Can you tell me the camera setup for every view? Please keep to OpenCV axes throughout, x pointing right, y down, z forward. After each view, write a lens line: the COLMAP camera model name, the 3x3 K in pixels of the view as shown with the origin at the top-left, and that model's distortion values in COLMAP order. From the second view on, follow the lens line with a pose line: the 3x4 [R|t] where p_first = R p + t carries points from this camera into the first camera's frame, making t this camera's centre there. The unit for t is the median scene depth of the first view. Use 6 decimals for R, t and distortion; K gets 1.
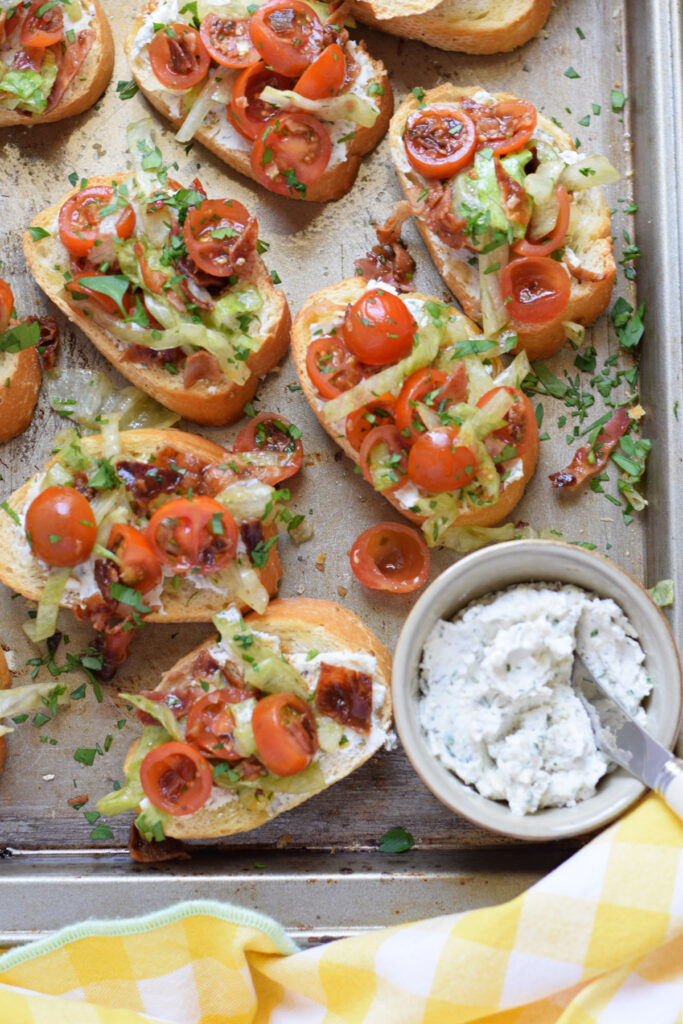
lens RADIAL K [[2451.8, 0, 367.9], [0, 2451.8, 528.6], [0, 0, 1]] dist [-0.121867, 0.028723]
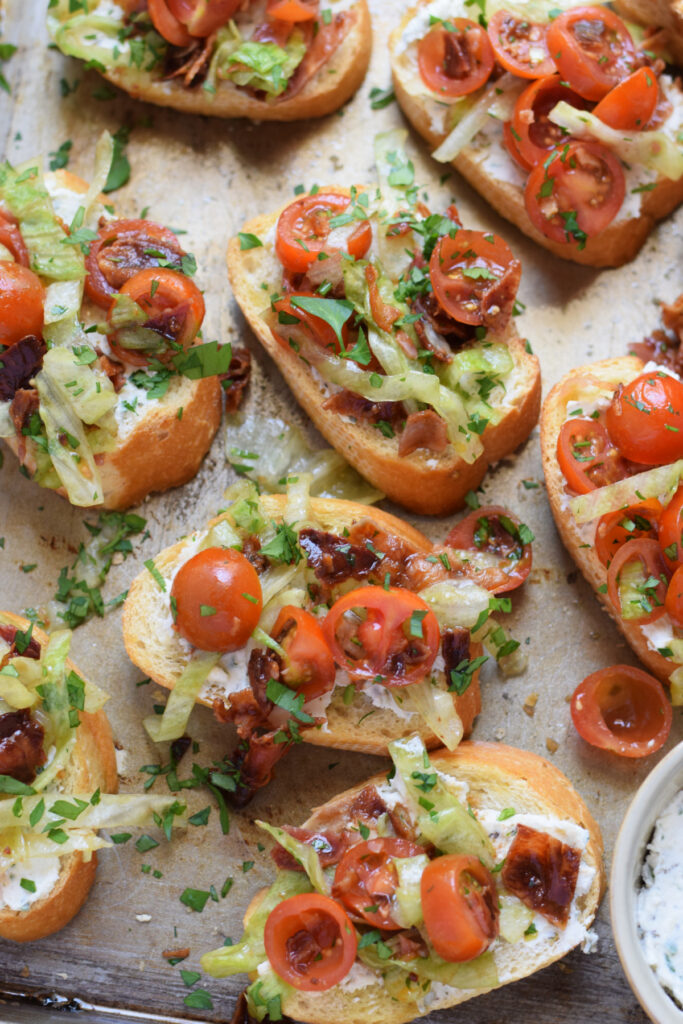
lens RADIAL K [[2451.8, 0, 367.9], [0, 2451.8, 528.6], [0, 0, 1]] dist [-0.121867, 0.028723]
pose [[0.986370, 0.158296, -0.044911, -0.045561], [-0.162601, 0.979535, -0.118624, 0.061745], [0.025214, 0.124310, 0.991923, 0.217874]]
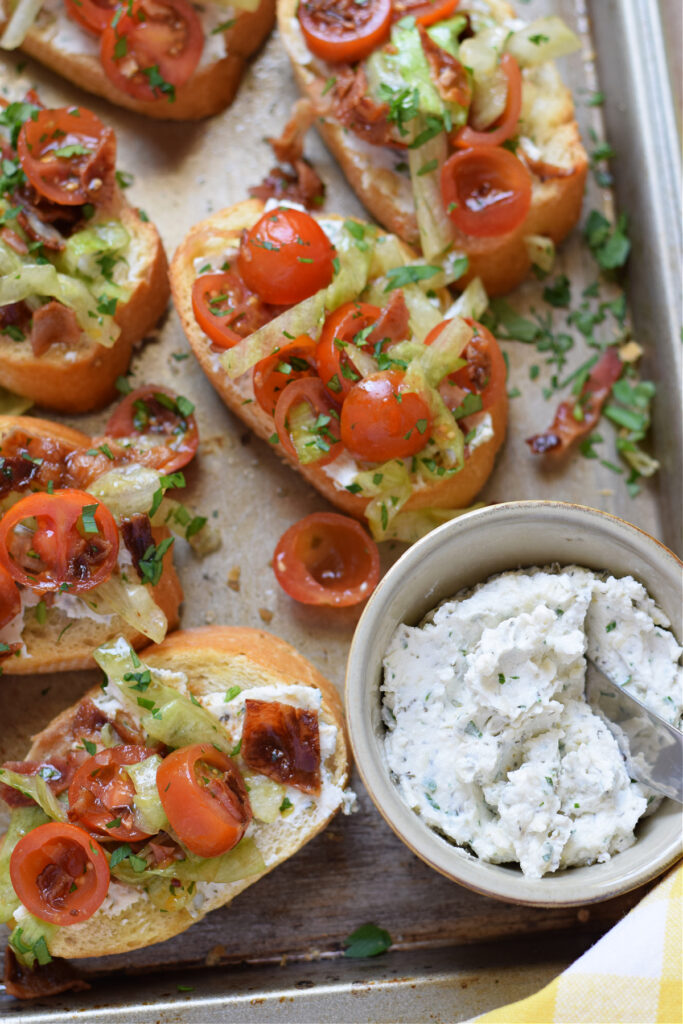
lens RADIAL K [[2451.8, 0, 367.9], [0, 2451.8, 528.6], [0, 0, 1]] dist [-0.121867, 0.028723]
pose [[0.995456, -0.083344, 0.046055, -0.011989], [0.087829, 0.990486, -0.105941, 0.083633], [-0.036787, 0.109505, 0.993305, 0.259845]]
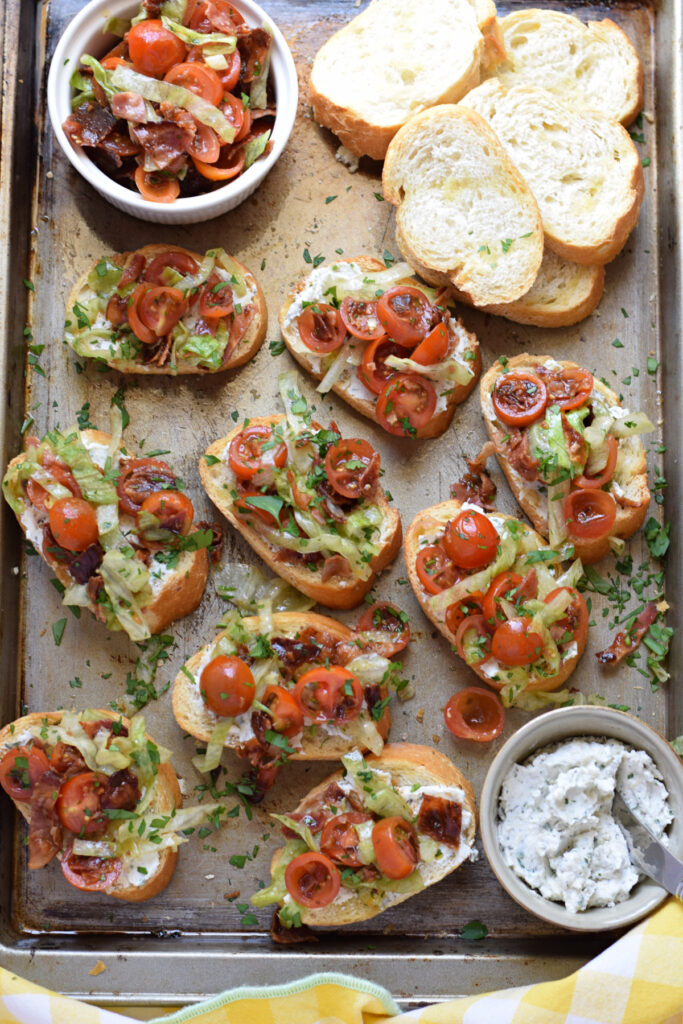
lens RADIAL K [[2451.8, 0, 367.9], [0, 2451.8, 528.6], [0, 0, 1]] dist [-0.121867, 0.028723]
pose [[0.999549, 0.023759, 0.018356, -0.075499], [-0.023000, 0.998916, -0.040469, -0.033500], [-0.019297, 0.040028, 0.999012, -0.317704]]
